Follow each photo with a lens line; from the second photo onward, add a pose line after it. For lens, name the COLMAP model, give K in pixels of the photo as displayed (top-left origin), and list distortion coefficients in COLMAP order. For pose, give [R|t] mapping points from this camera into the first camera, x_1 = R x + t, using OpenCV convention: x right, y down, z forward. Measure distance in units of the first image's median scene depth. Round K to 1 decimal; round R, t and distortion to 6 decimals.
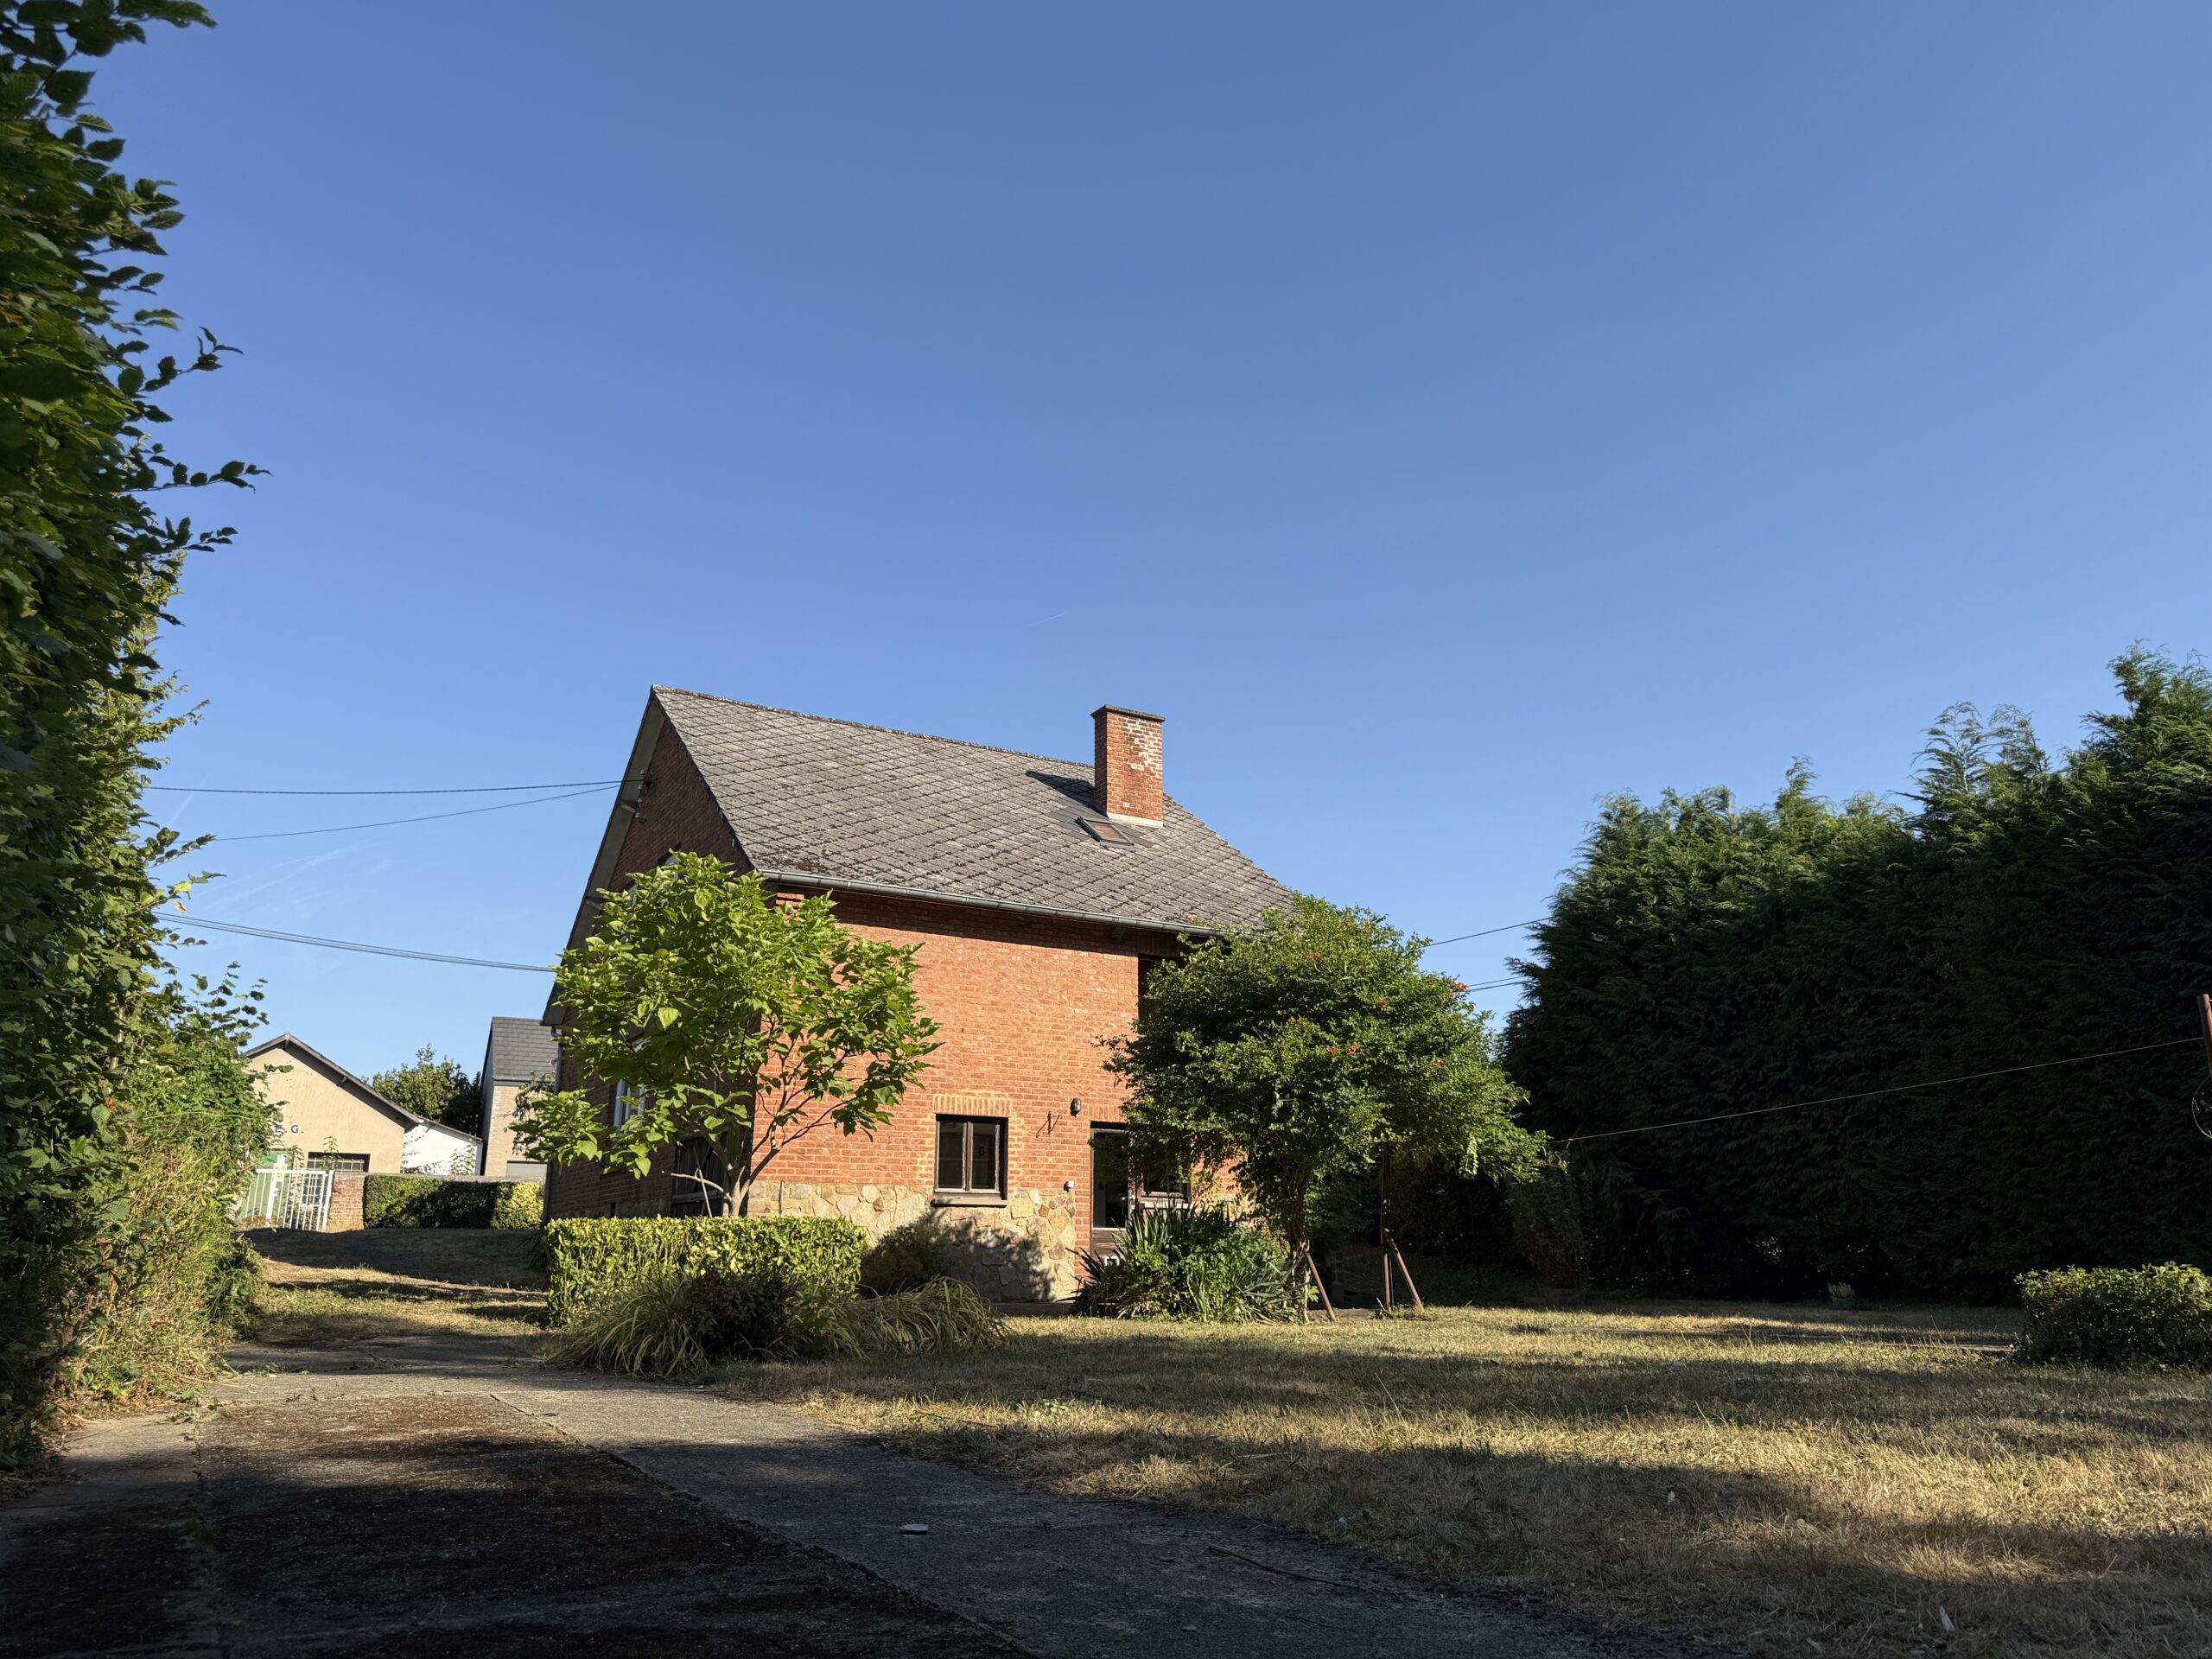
lens RADIAL K [[1499.2, 0, 1106.0], [0, 1499.2, 829.5], [0, 0, 1]] dist [0.064536, -0.132988]
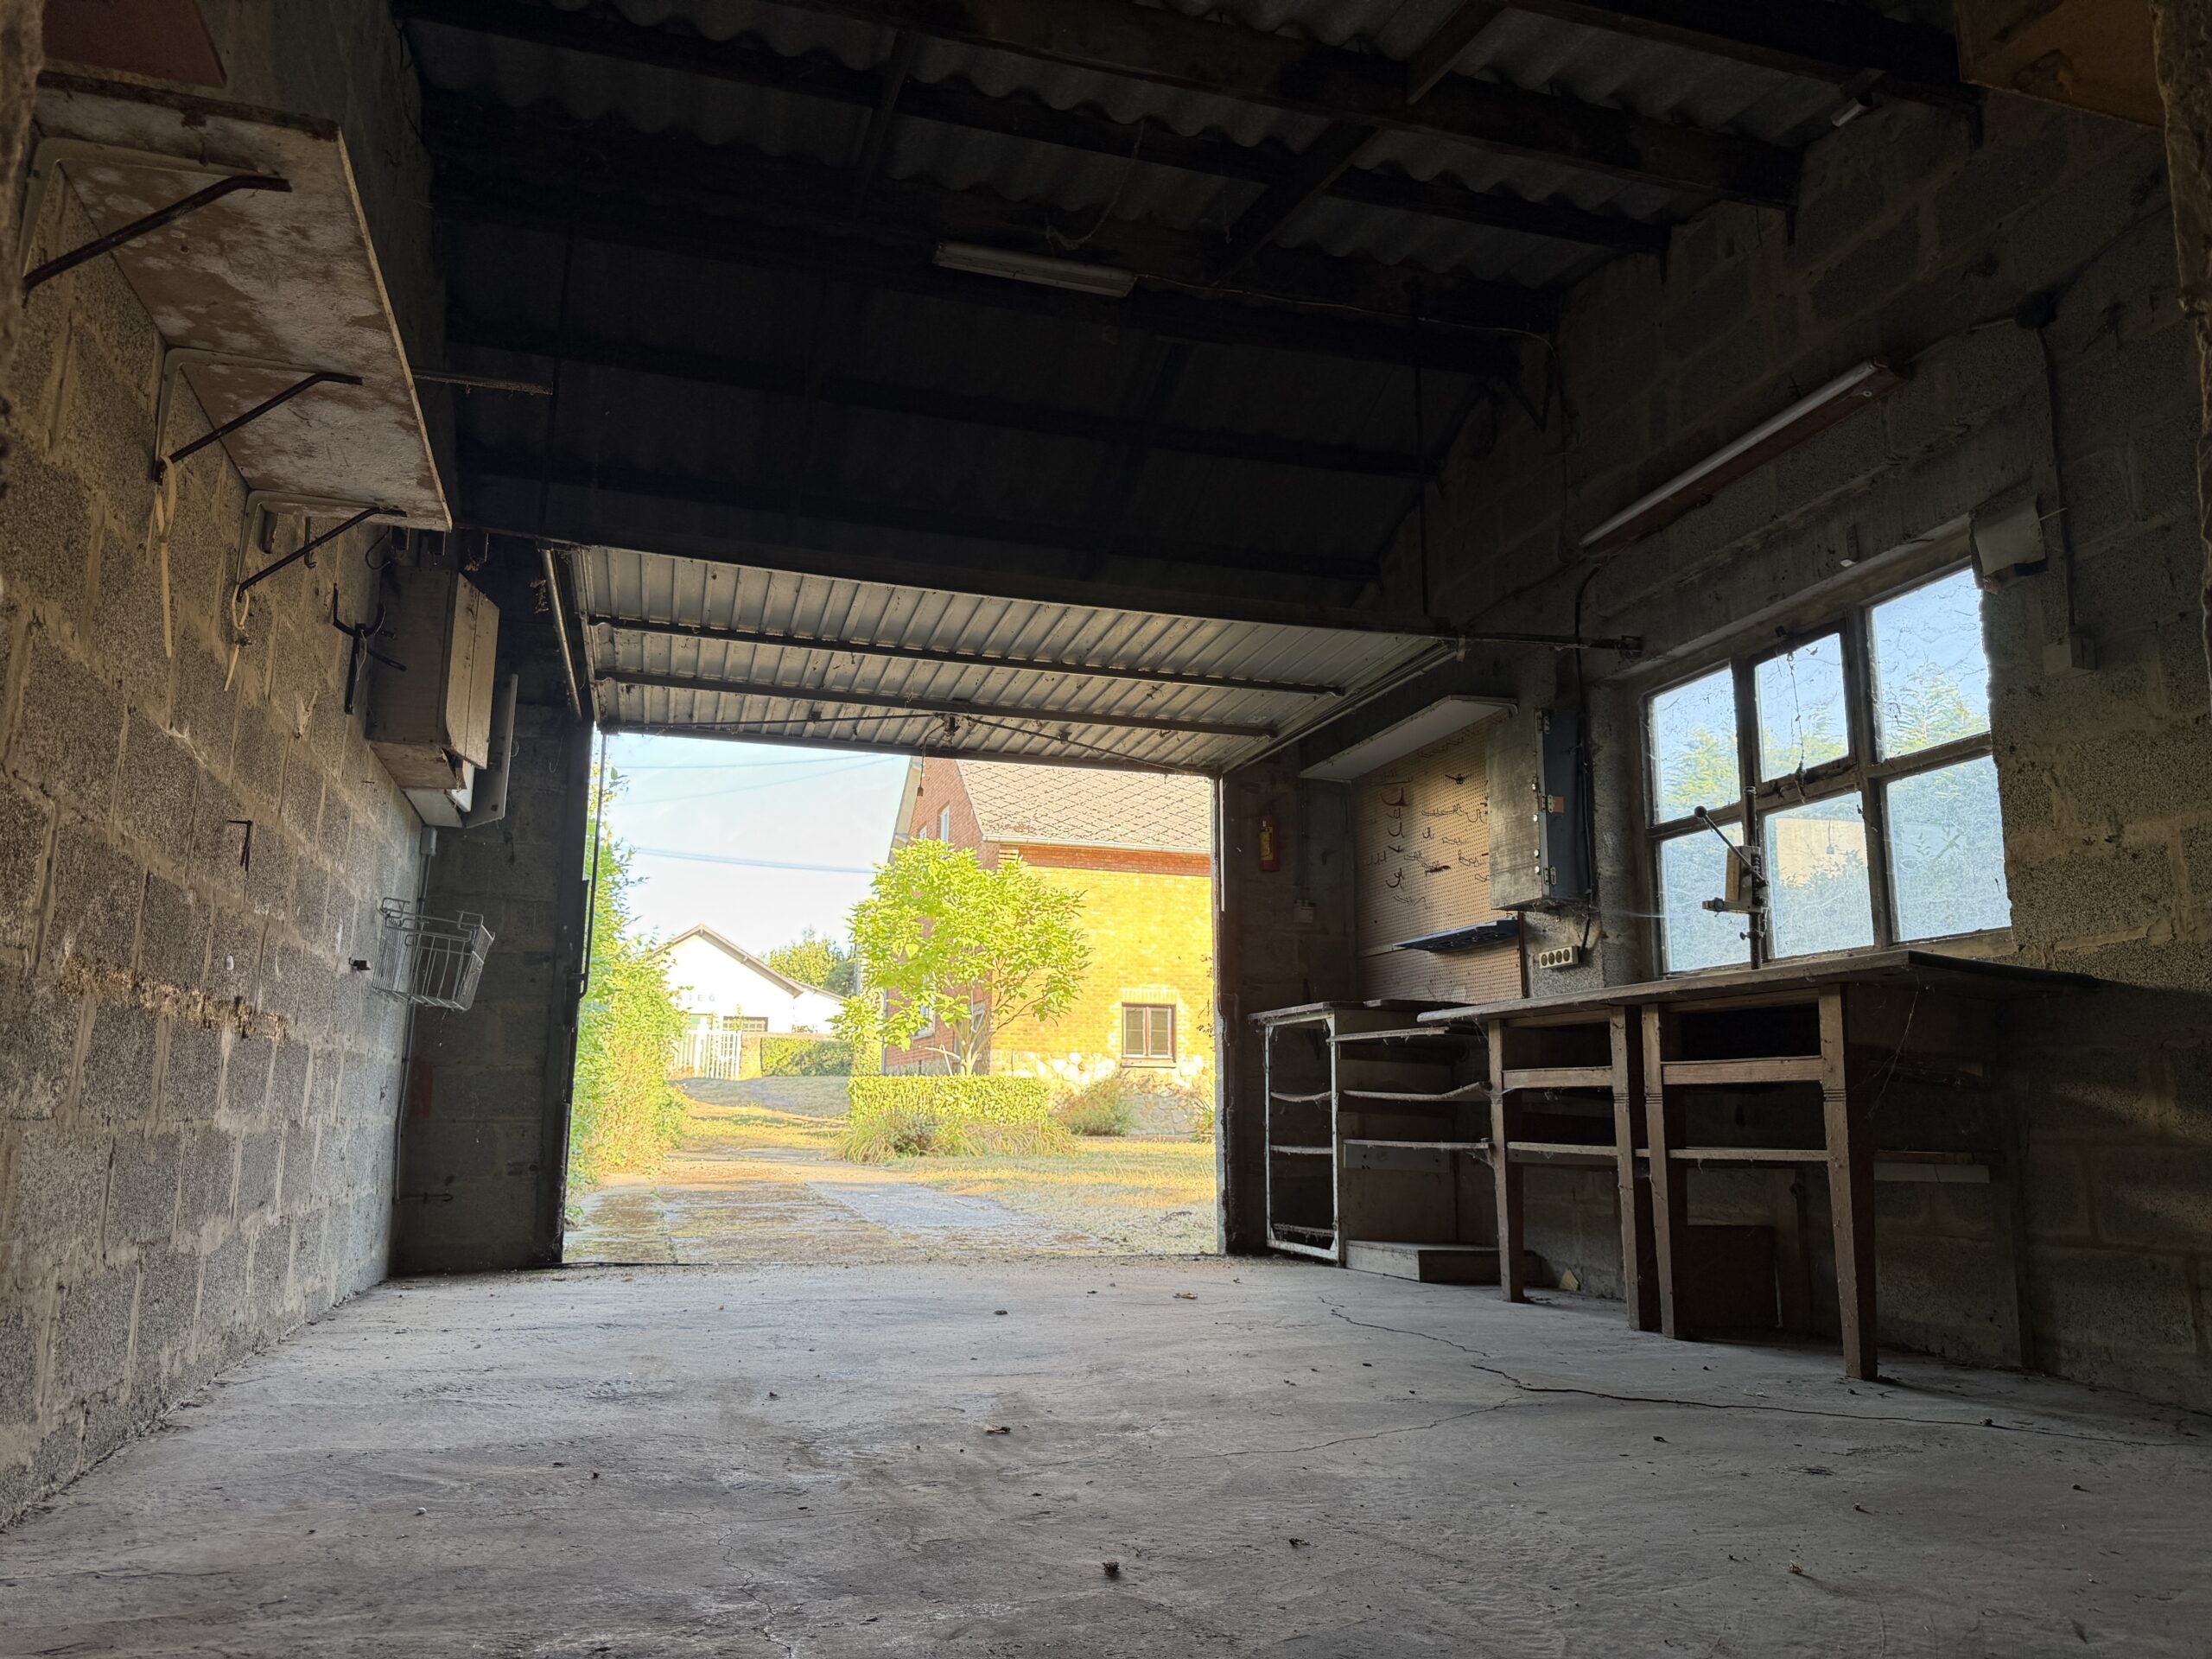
lens RADIAL K [[1499.2, 0, 1106.0], [0, 1499.2, 829.5], [0, 0, 1]] dist [0.064536, -0.132988]
pose [[0.972293, -0.032729, -0.231462, 0.195153], [0.055384, 0.994211, 0.092066, -0.095942], [0.227109, -0.102334, 0.968478, -0.323308]]
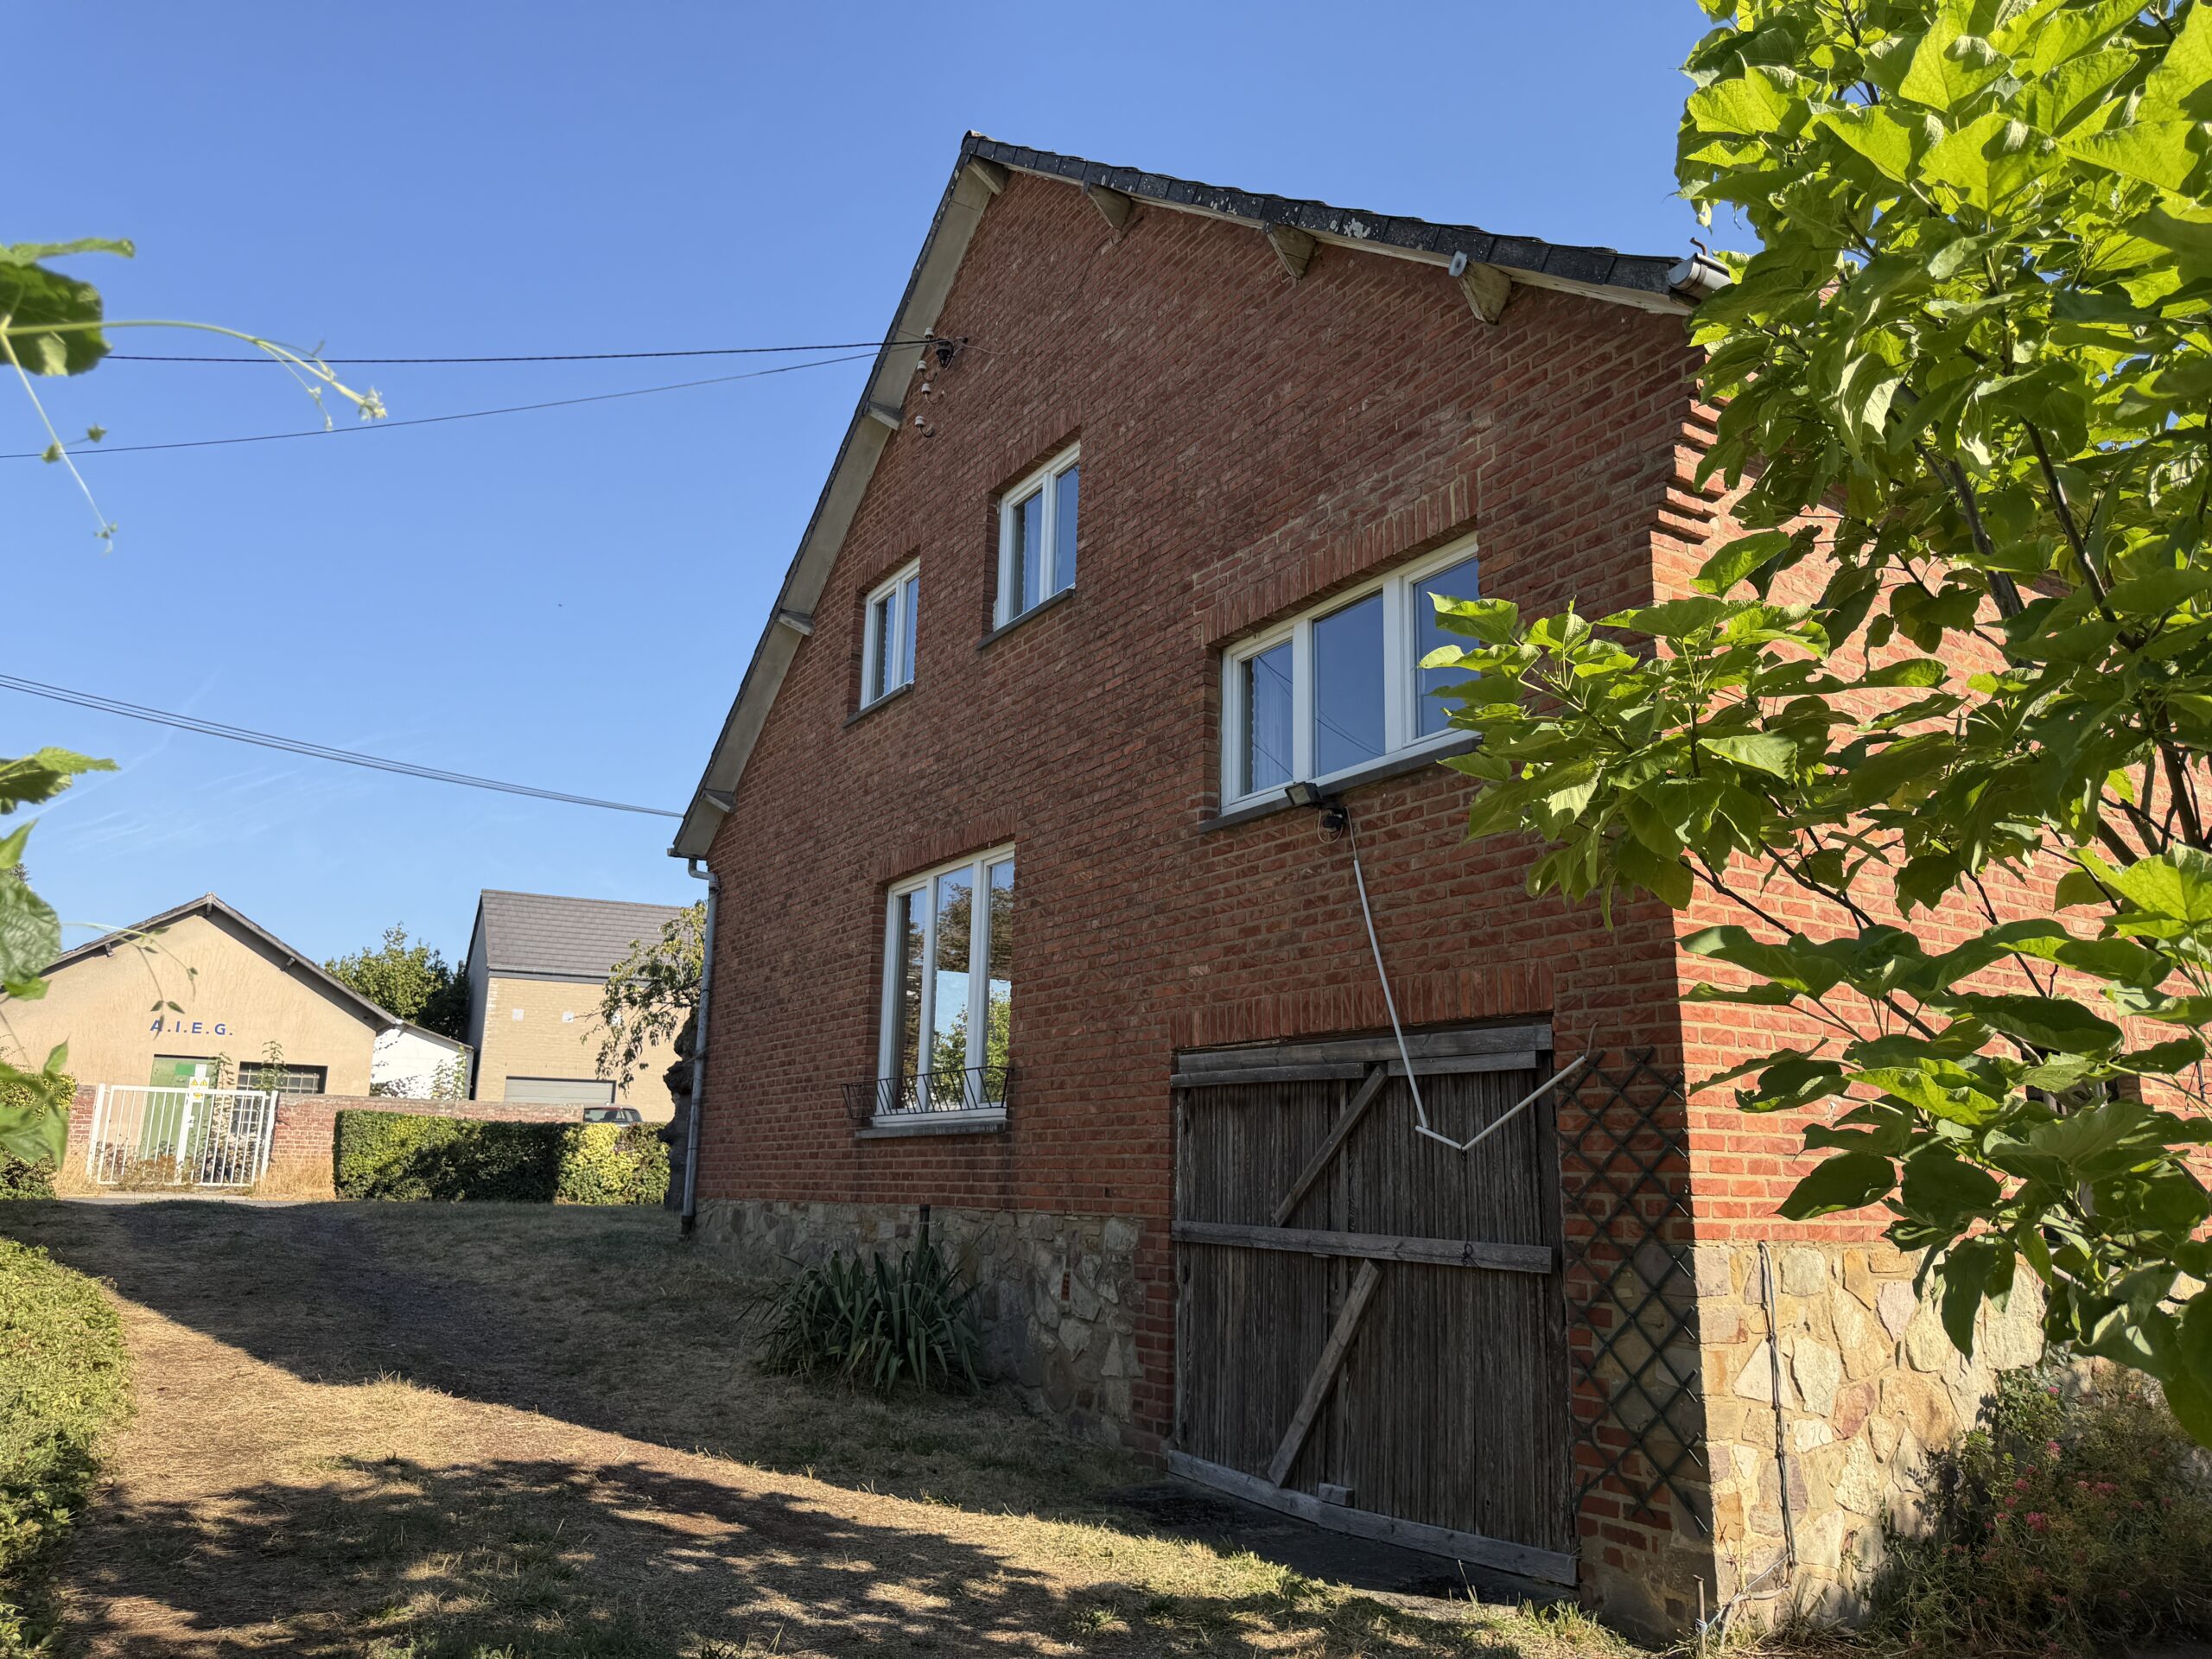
lens RADIAL K [[1554.5, 0, 1106.0], [0, 1554.5, 829.5], [0, 0, 1]] dist [0.042004, -0.057148]
pose [[0.999390, 0.027586, 0.021429, -0.328125], [-0.028778, 0.997933, 0.057460, 0.118579], [-0.019799, -0.058042, 0.998118, 0.616183]]
